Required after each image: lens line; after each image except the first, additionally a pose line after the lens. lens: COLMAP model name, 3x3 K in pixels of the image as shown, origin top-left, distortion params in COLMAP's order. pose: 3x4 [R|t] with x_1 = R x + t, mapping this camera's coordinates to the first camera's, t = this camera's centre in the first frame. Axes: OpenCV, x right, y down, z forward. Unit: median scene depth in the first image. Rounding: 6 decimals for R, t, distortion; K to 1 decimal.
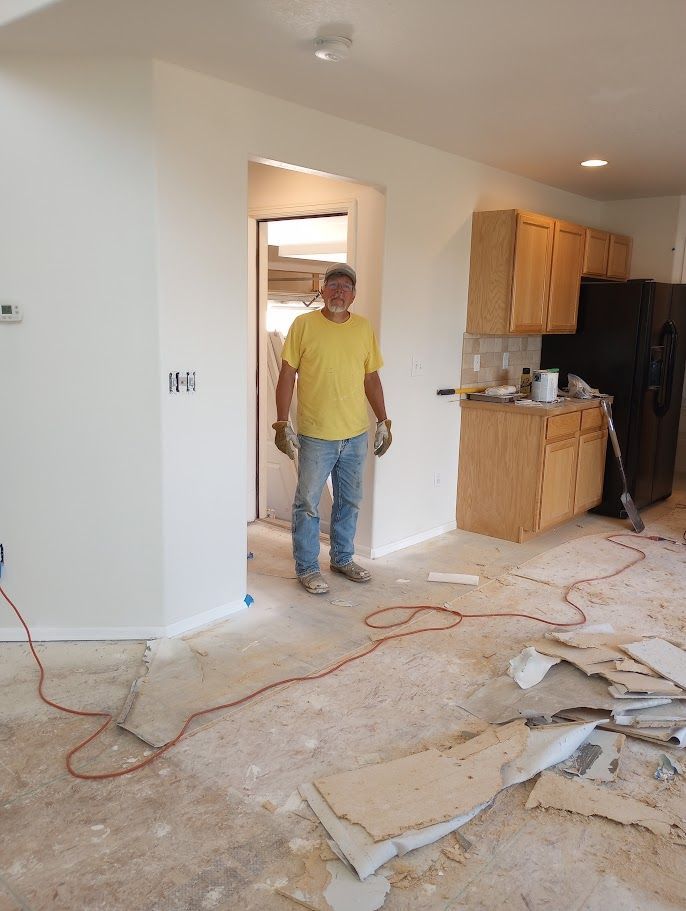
lens RADIAL K [[752.2, 0, 342.3], [0, 752.2, 453.9], [0, 0, 1]] dist [0.051500, 0.002619]
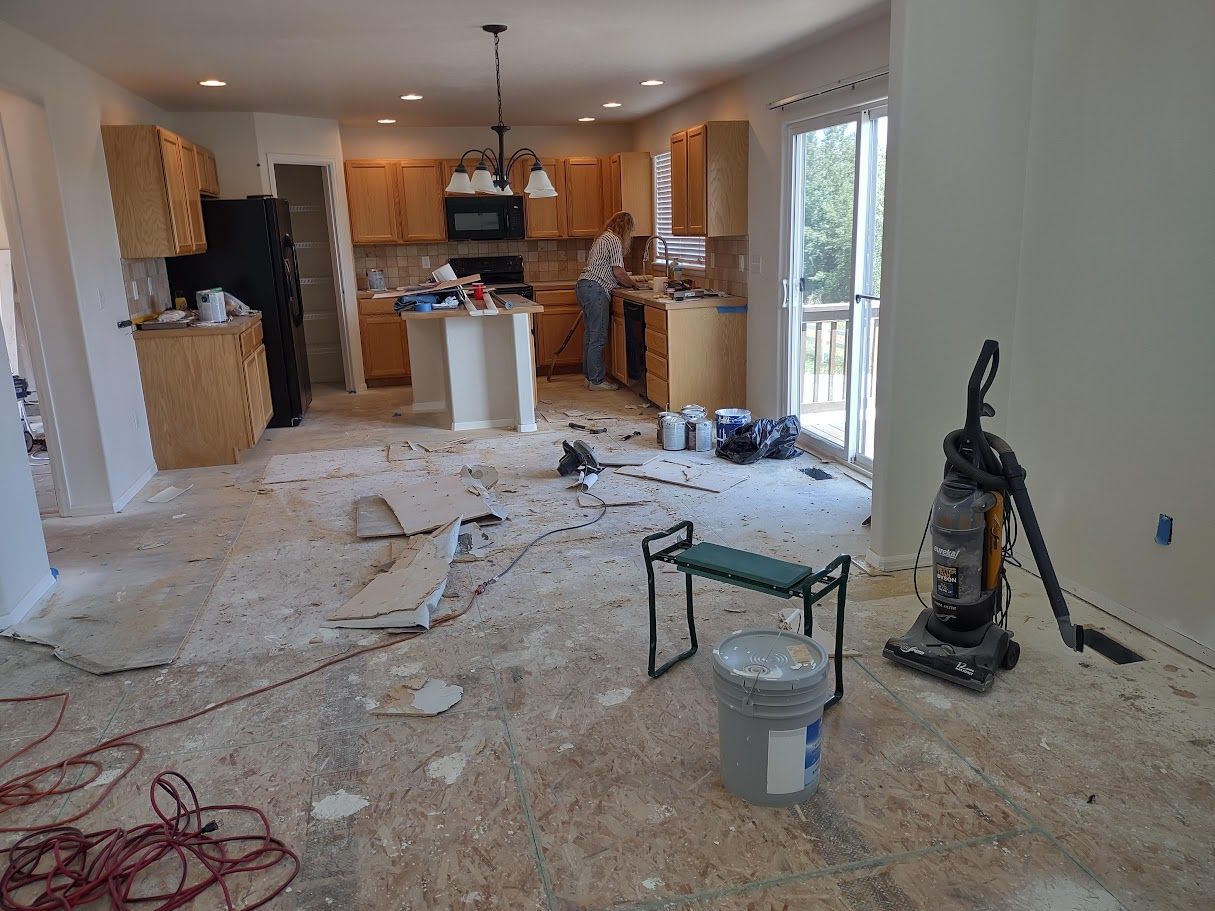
lens RADIAL K [[908.3, 0, 608.7], [0, 908.3, 457.2], [0, 0, 1]] dist [0.004317, -0.007646]
pose [[0.594676, -0.244373, 0.765926, -0.411857], [0.192971, 0.968221, 0.159092, 0.013463], [-0.780463, 0.053194, 0.622934, -0.147608]]
